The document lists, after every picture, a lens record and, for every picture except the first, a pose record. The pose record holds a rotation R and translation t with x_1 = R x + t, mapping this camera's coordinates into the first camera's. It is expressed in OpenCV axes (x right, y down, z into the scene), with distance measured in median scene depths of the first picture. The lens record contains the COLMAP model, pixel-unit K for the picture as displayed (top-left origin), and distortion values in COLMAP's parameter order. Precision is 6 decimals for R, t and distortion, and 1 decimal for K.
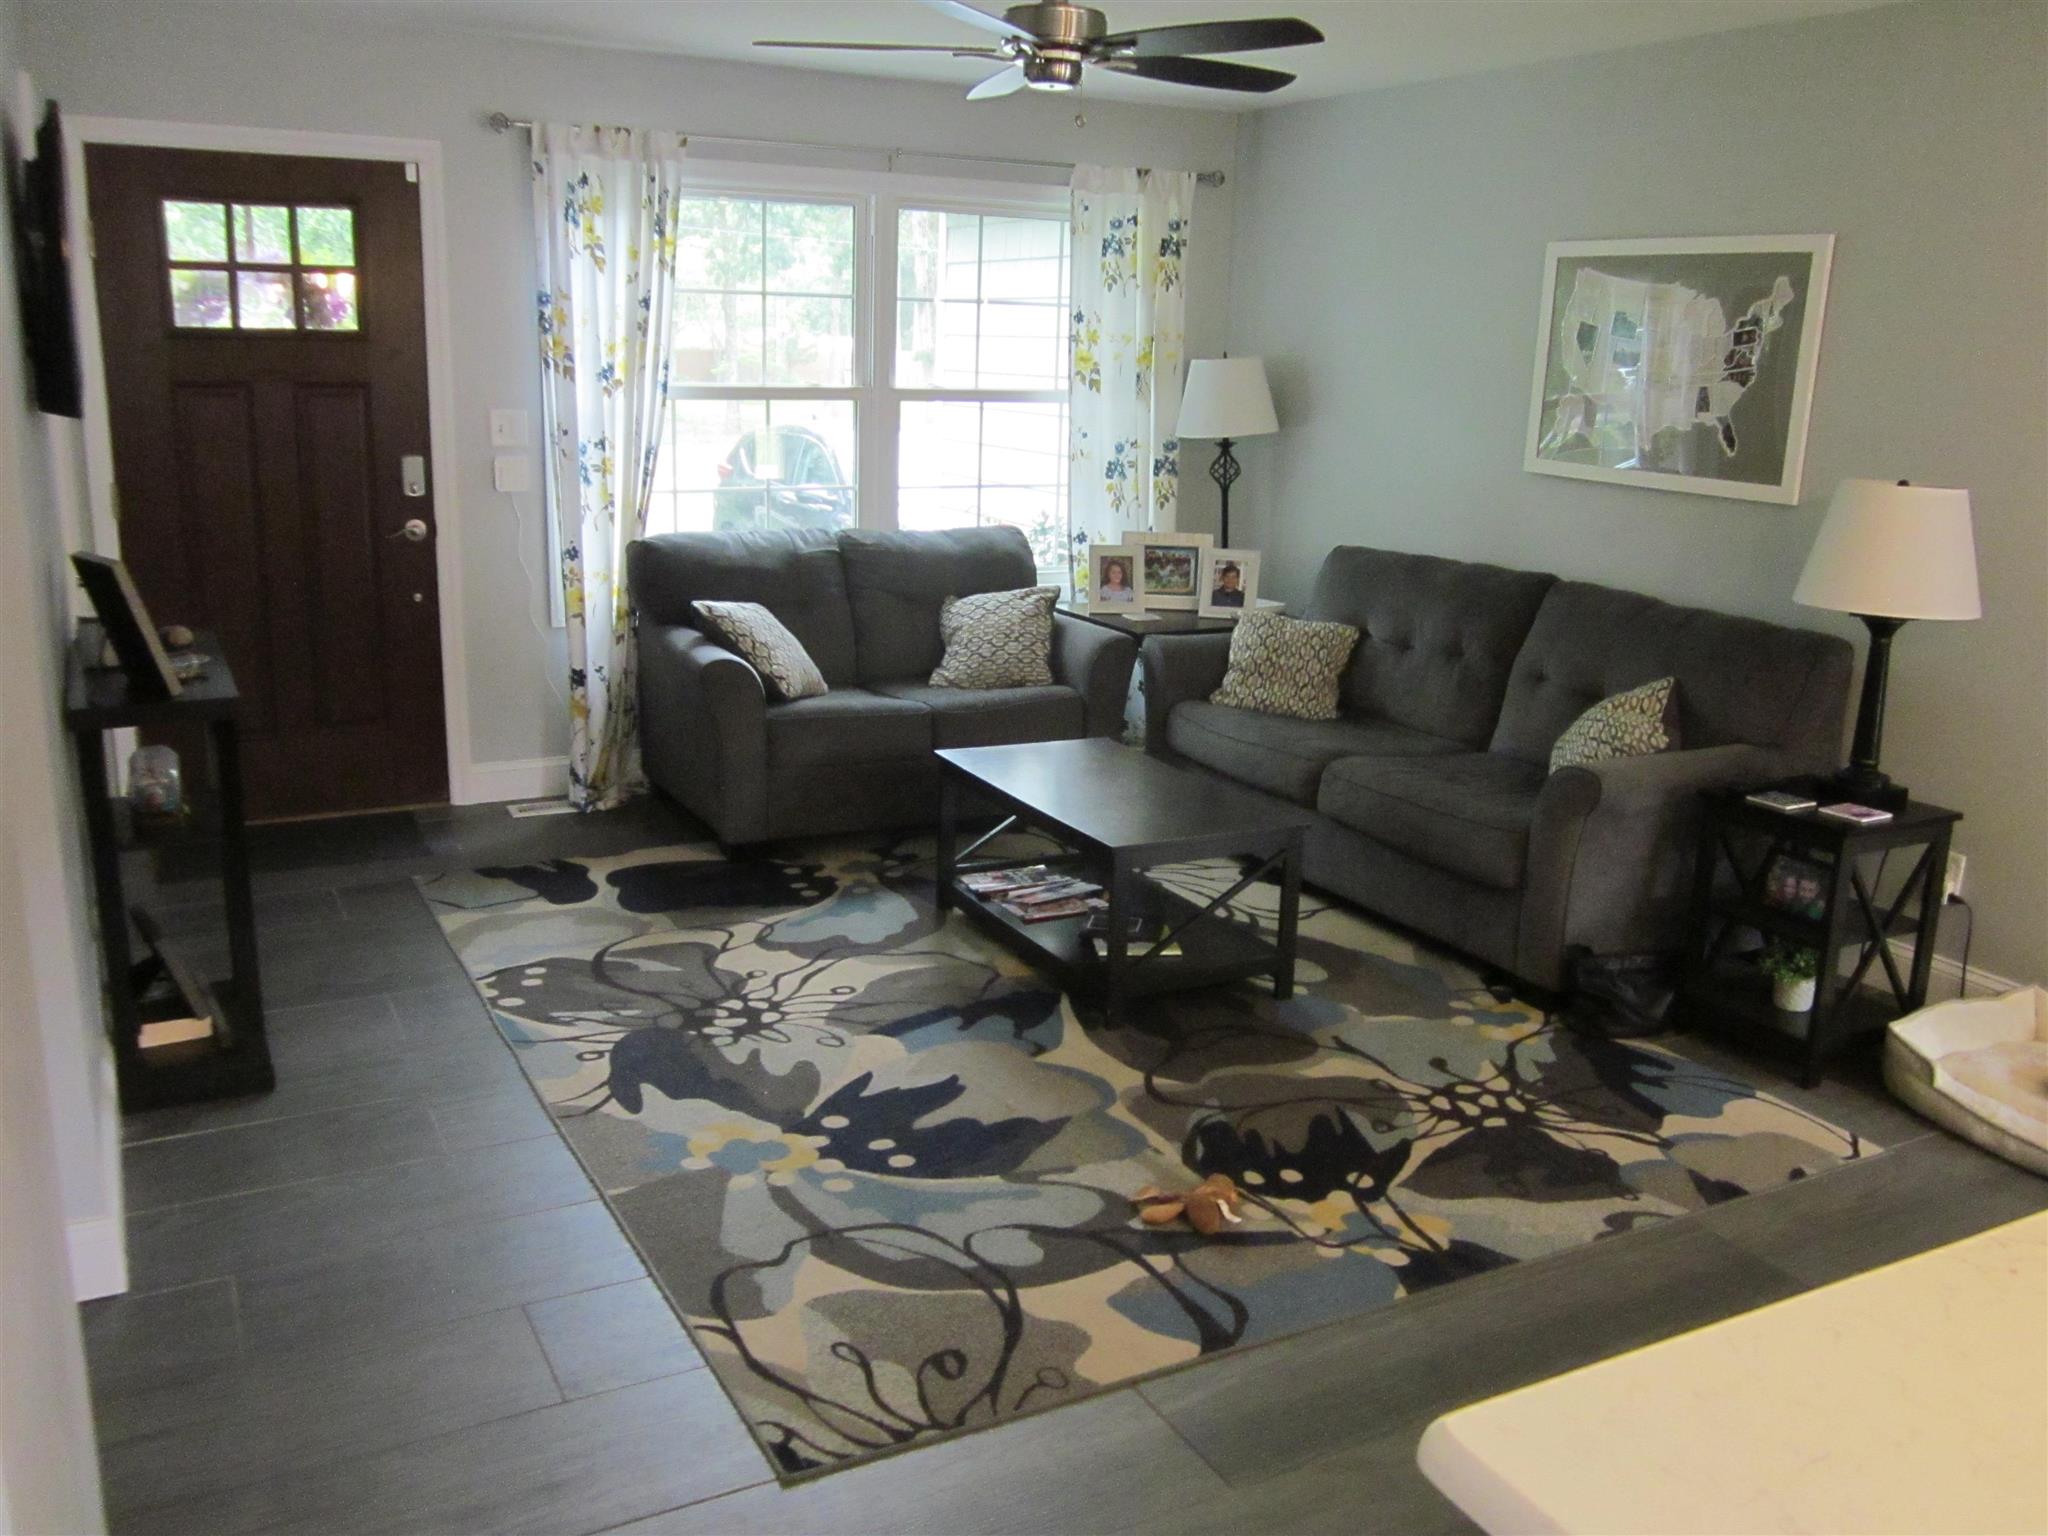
lens RADIAL K [[1718.6, 0, 1024.0], [0, 1718.6, 768.0], [0, 0, 1]] dist [-0.037689, -0.000690]
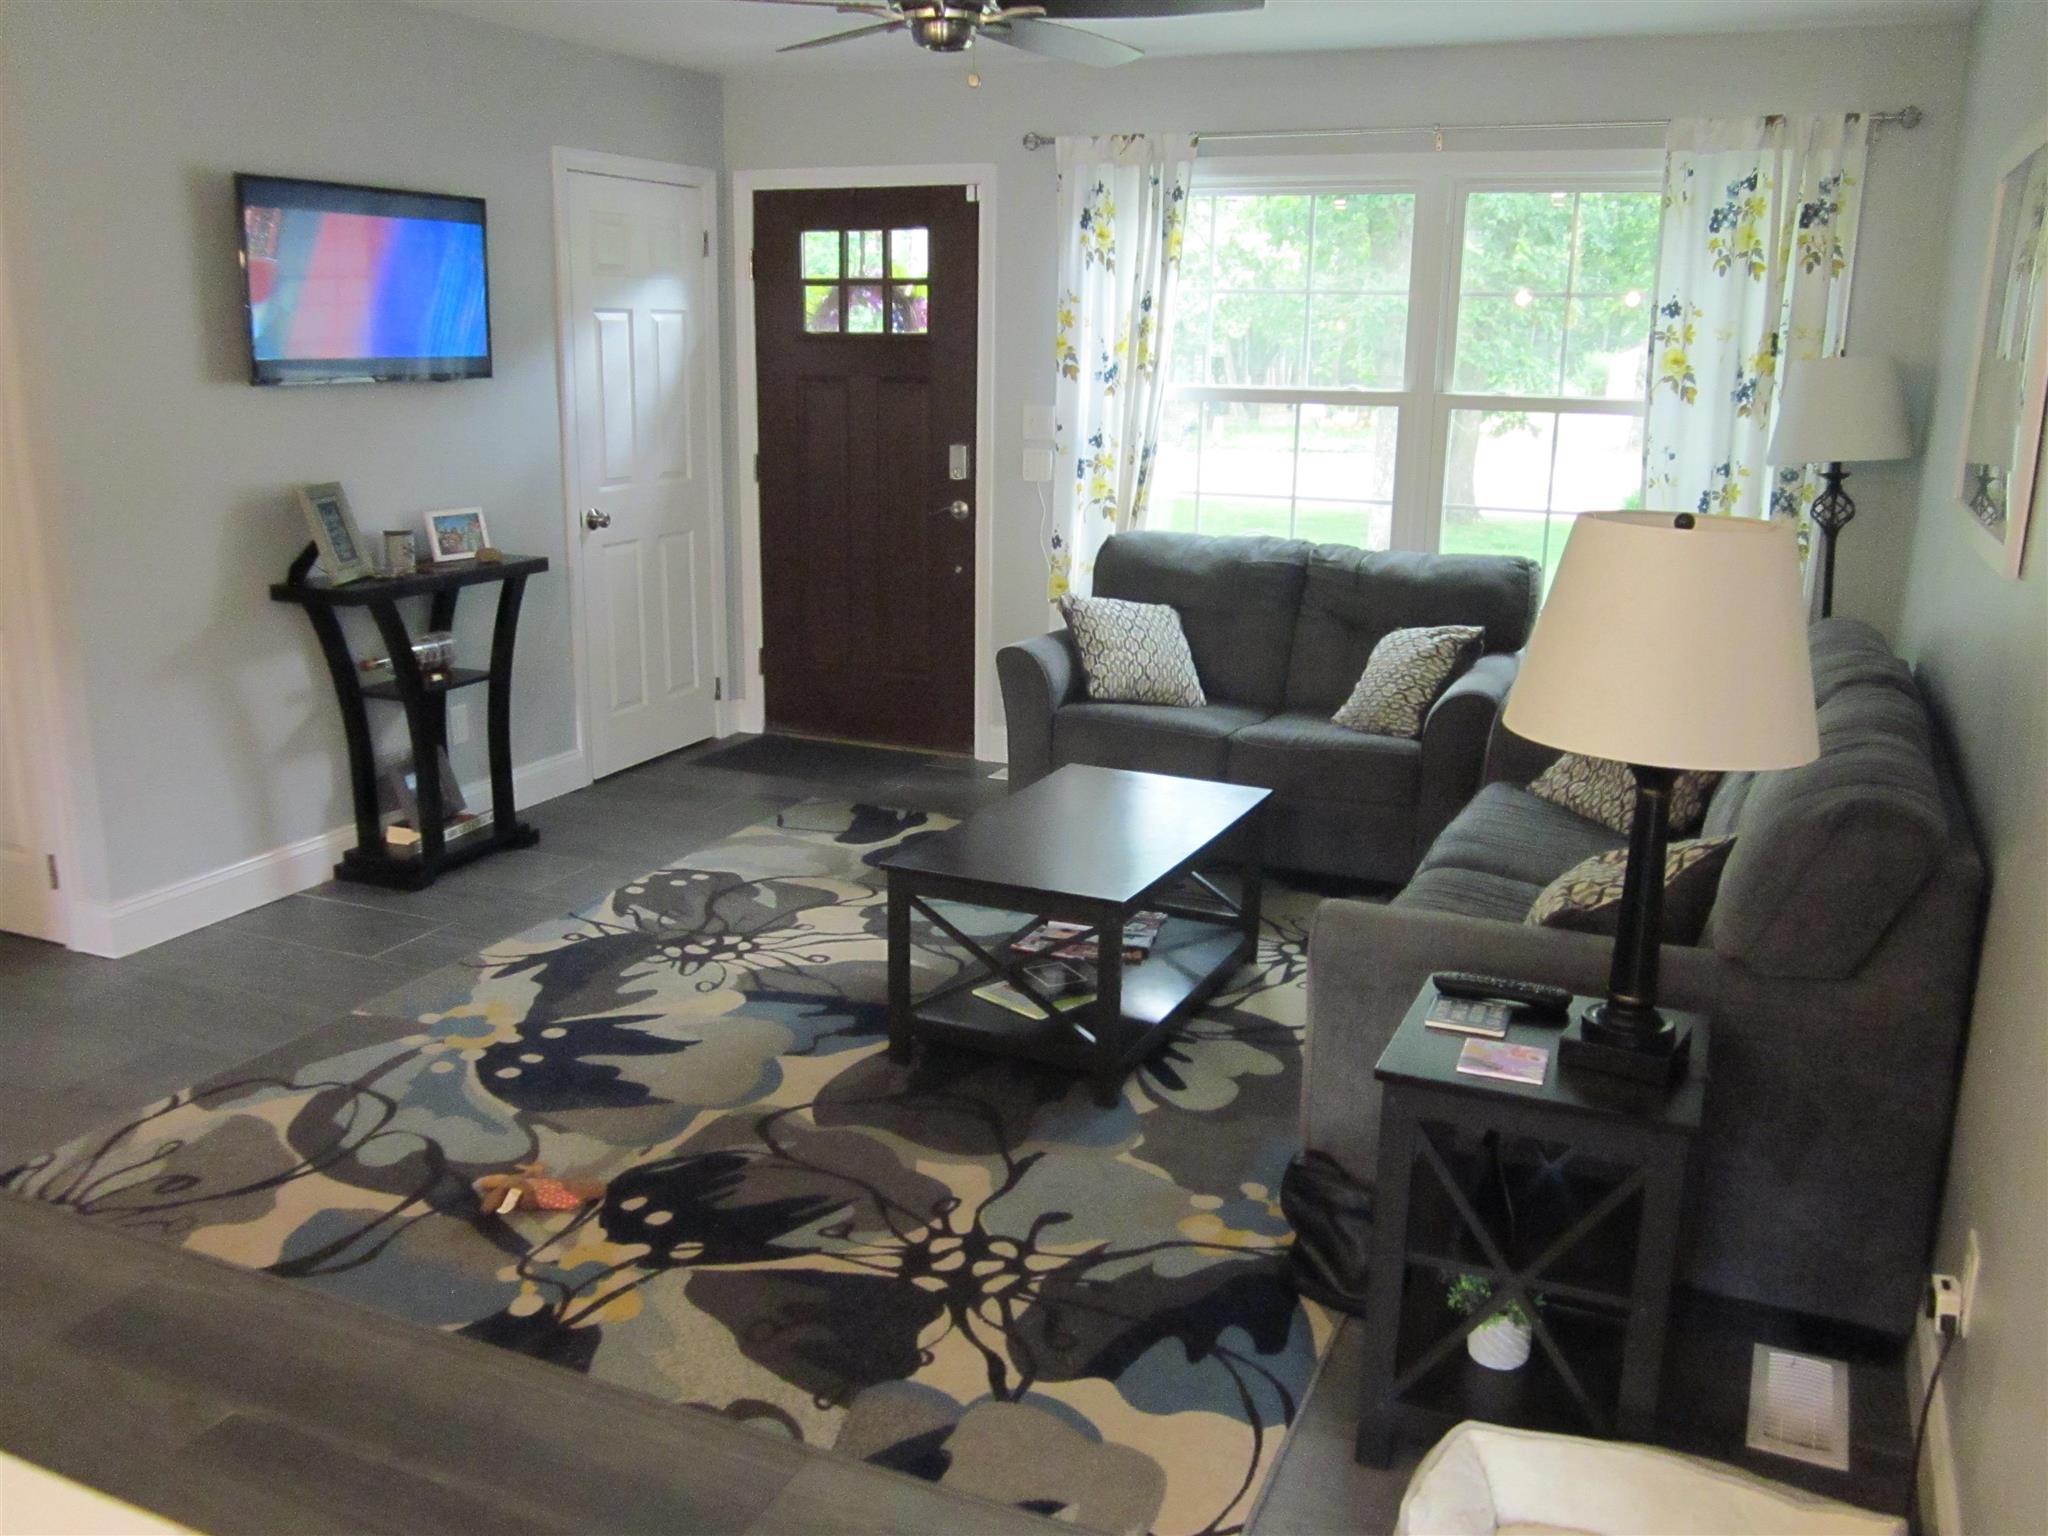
lens RADIAL K [[1703.5, 0, 1024.0], [0, 1703.5, 768.0], [0, 0, 1]] dist [-0.035225, -0.001520]
pose [[0.624423, 0.174340, -0.761381, 0.763317], [-0.186672, 0.979834, 0.071268, -0.082198], [0.758452, 0.097627, 0.644376, 0.441525]]
